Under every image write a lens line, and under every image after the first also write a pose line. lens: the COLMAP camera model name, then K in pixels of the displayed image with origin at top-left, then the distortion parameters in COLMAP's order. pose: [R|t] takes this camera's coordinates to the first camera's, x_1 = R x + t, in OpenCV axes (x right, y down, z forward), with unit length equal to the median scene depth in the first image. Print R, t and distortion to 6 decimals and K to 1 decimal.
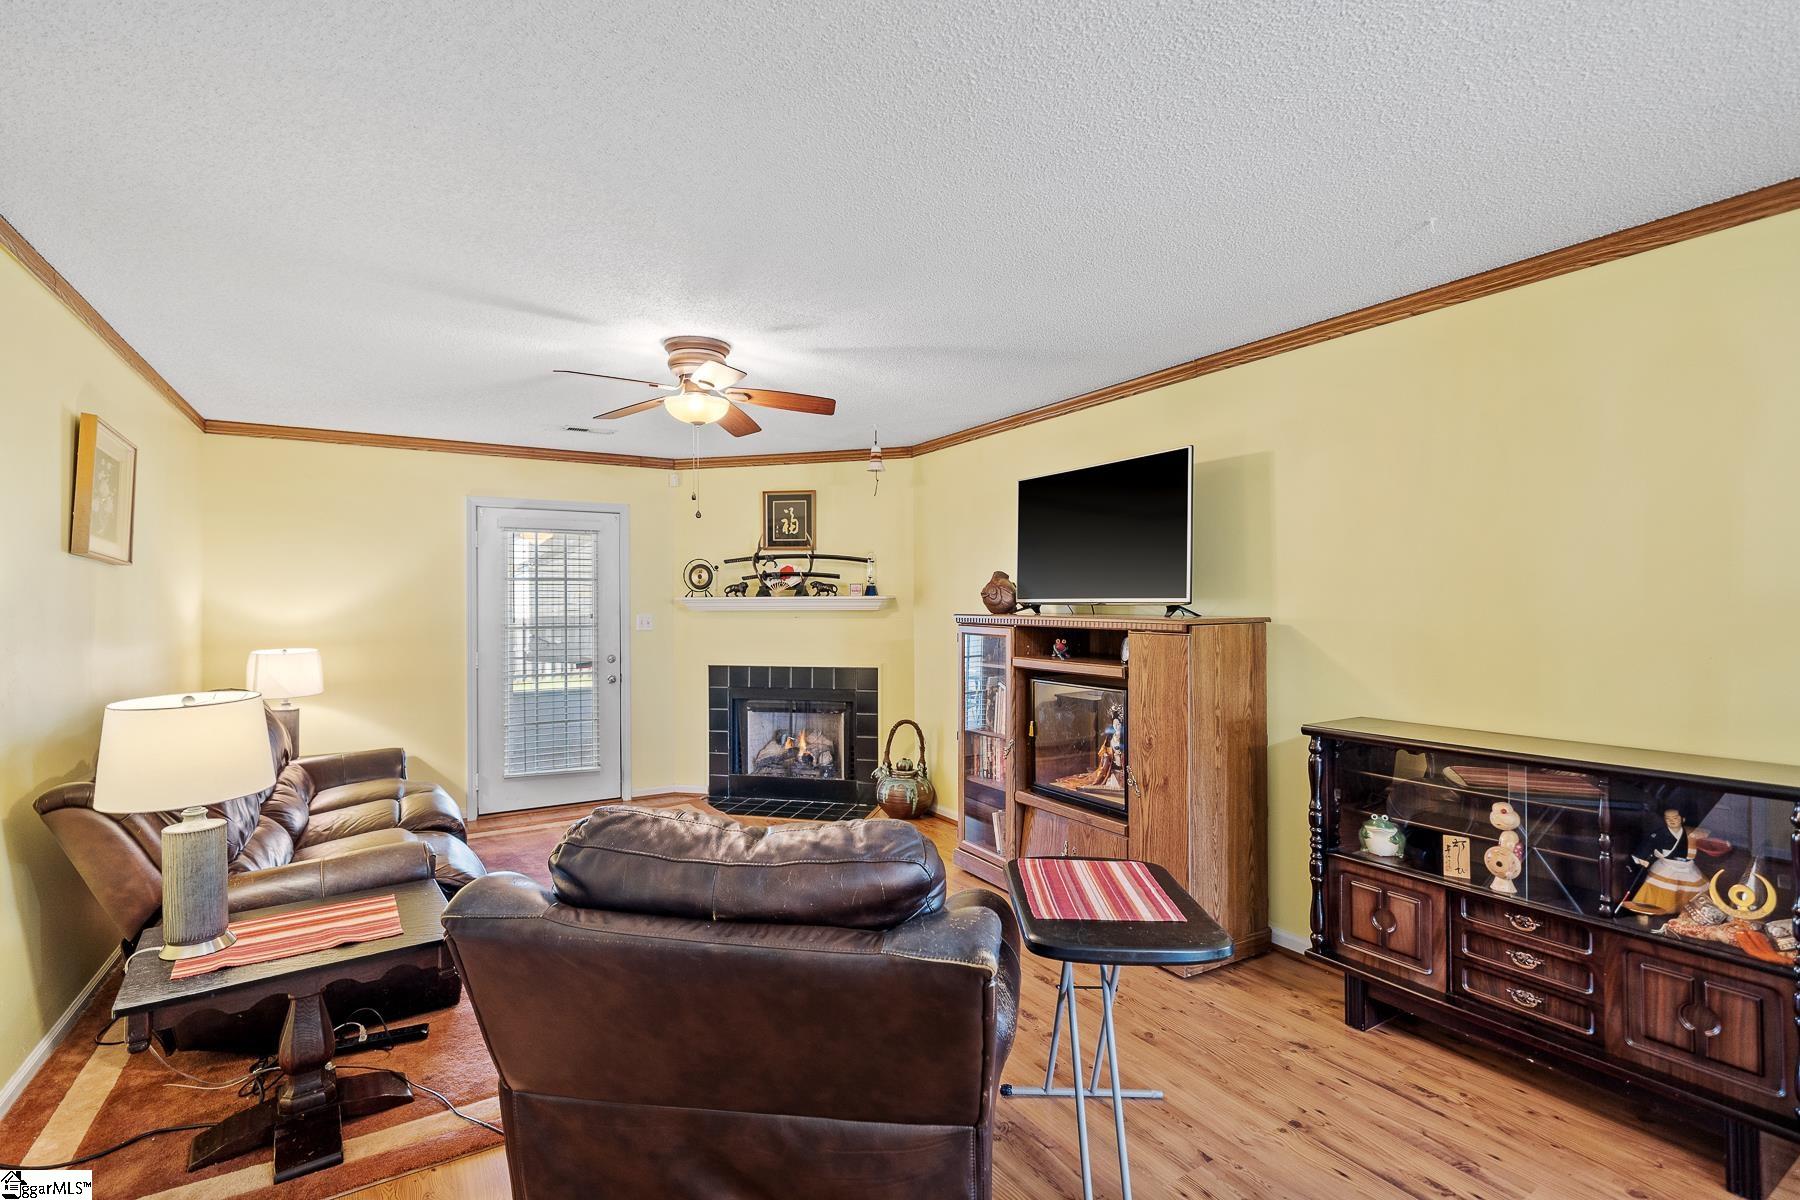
lens RADIAL K [[840.1, 0, 895.5], [0, 840.1, 598.3], [0, 0, 1]] dist [0.001964, -0.000519]
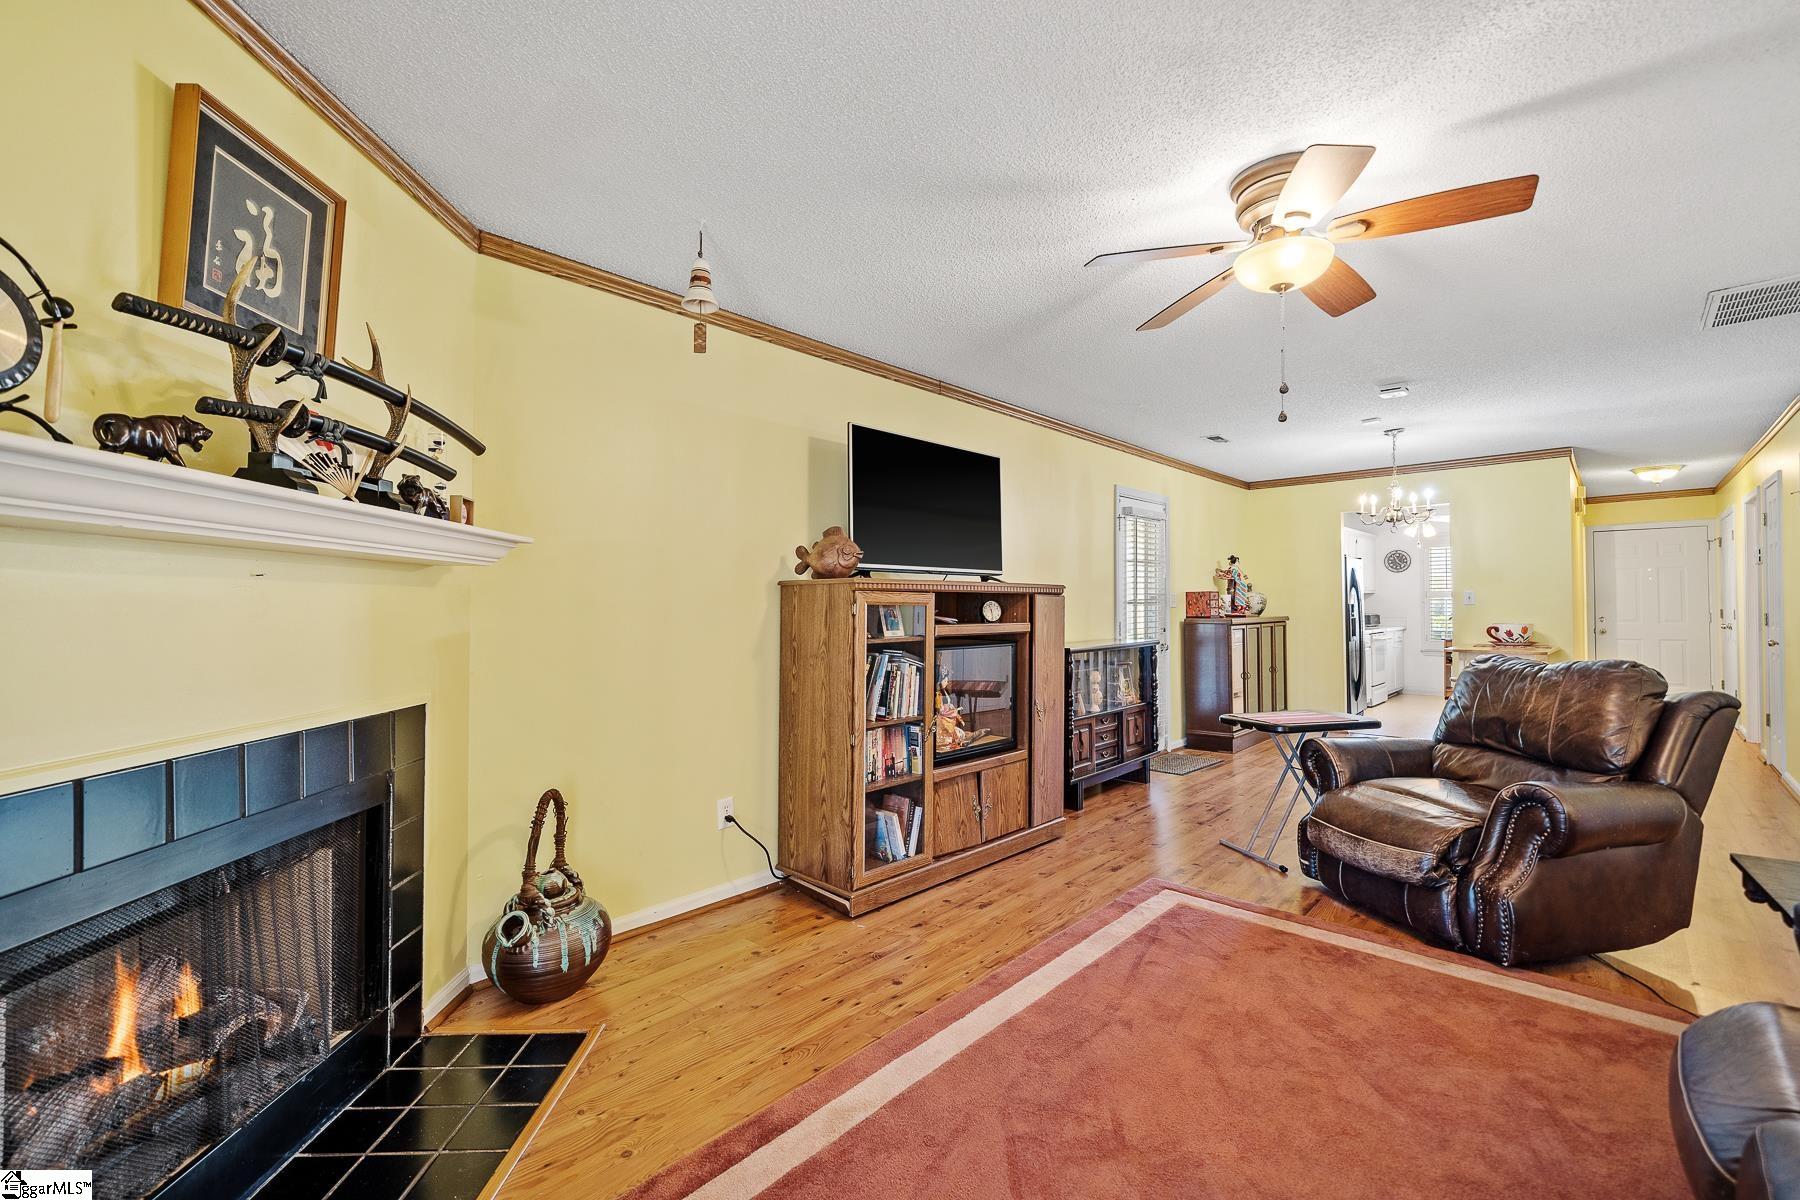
lens RADIAL K [[750.4, 0, 897.6], [0, 750.4, 600.5], [0, 0, 1]] dist [-0.001800, -0.000868]
pose [[-0.260331, 0.012487, 0.965439, -0.538836], [-0.000062, 0.999916, -0.012950, 0.044284], [-0.965519, -0.003431, -0.260309, 1.049366]]
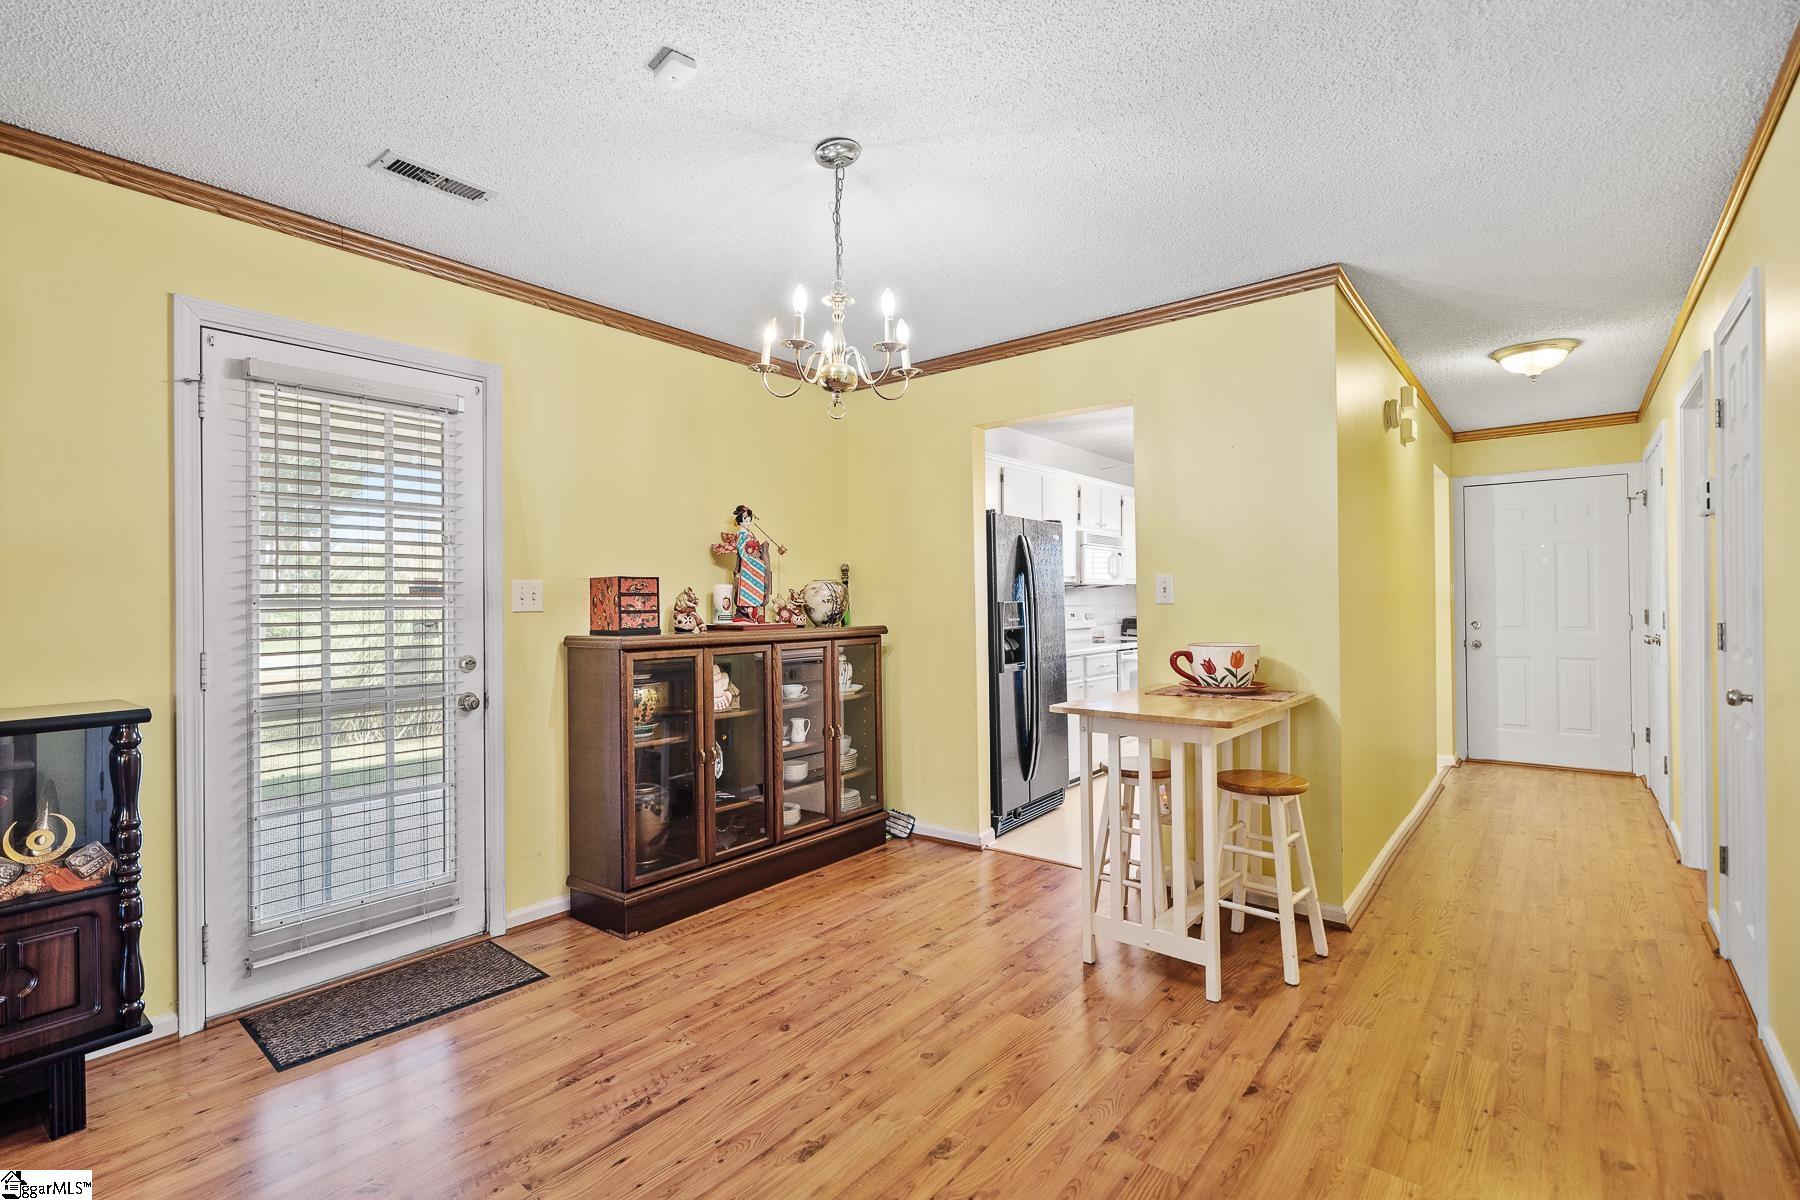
lens RADIAL K [[840.1, 0, 886.7], [0, 840.1, 591.9], [0, 0, 1]] dist [0.001964, -0.000519]
pose [[-0.341987, 0.014874, 0.939587, -0.111993], [0.002442, 0.999885, -0.014939, 0.034057], [-0.939702, -0.002815, -0.341984, 0.172599]]
